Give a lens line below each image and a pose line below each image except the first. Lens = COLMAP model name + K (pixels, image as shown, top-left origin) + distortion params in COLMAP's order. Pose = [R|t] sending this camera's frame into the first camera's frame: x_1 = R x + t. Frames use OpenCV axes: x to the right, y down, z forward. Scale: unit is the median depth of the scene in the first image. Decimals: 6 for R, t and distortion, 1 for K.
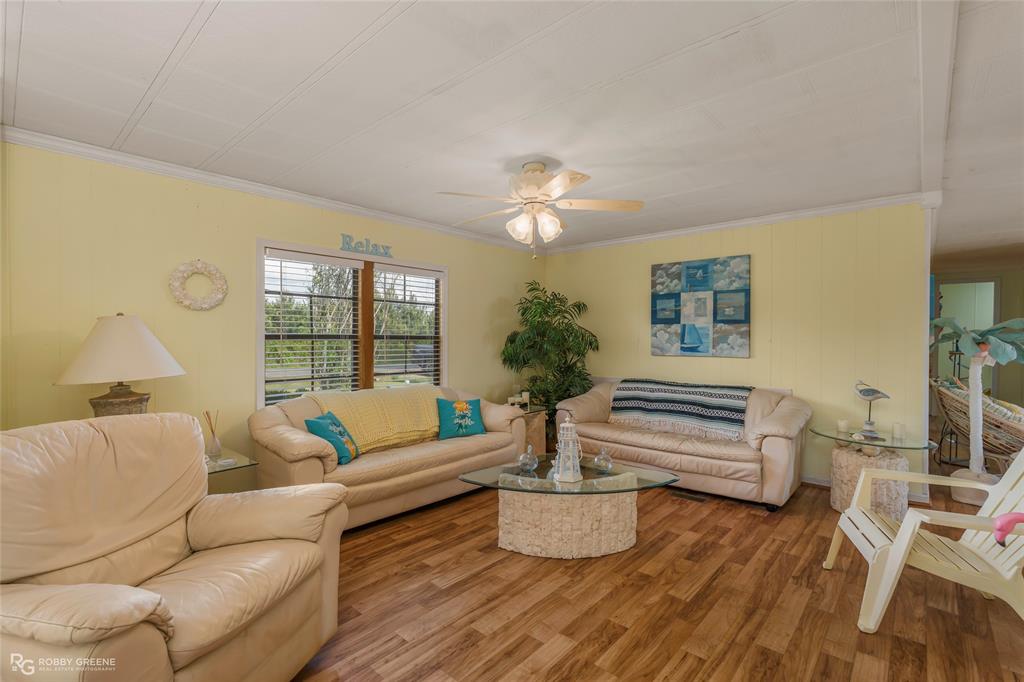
lens RADIAL K [[467.0, 0, 508.4], [0, 467.0, 338.7], [0, 0, 1]] dist [-0.002442, 0.000163]
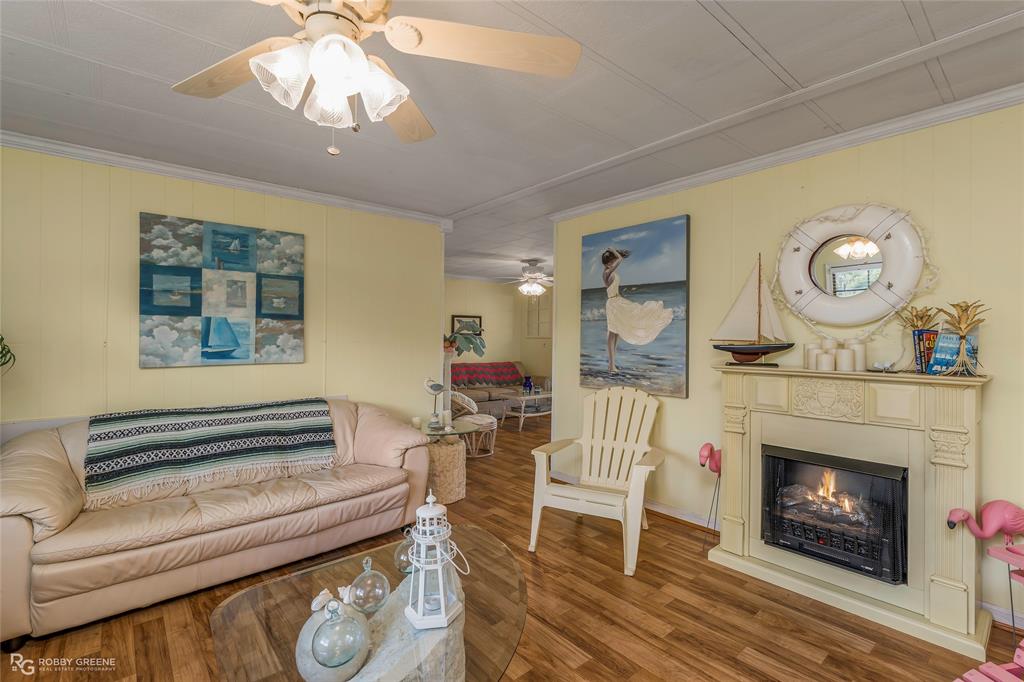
lens RADIAL K [[467.0, 0, 515.8], [0, 467.0, 334.8], [0, 0, 1]] dist [-0.002442, 0.000163]
pose [[0.124552, 0.003715, 0.992206, -0.224653], [0.000095, 0.999993, -0.003756, -0.003889], [-0.992213, 0.000562, 0.124551, 0.504368]]
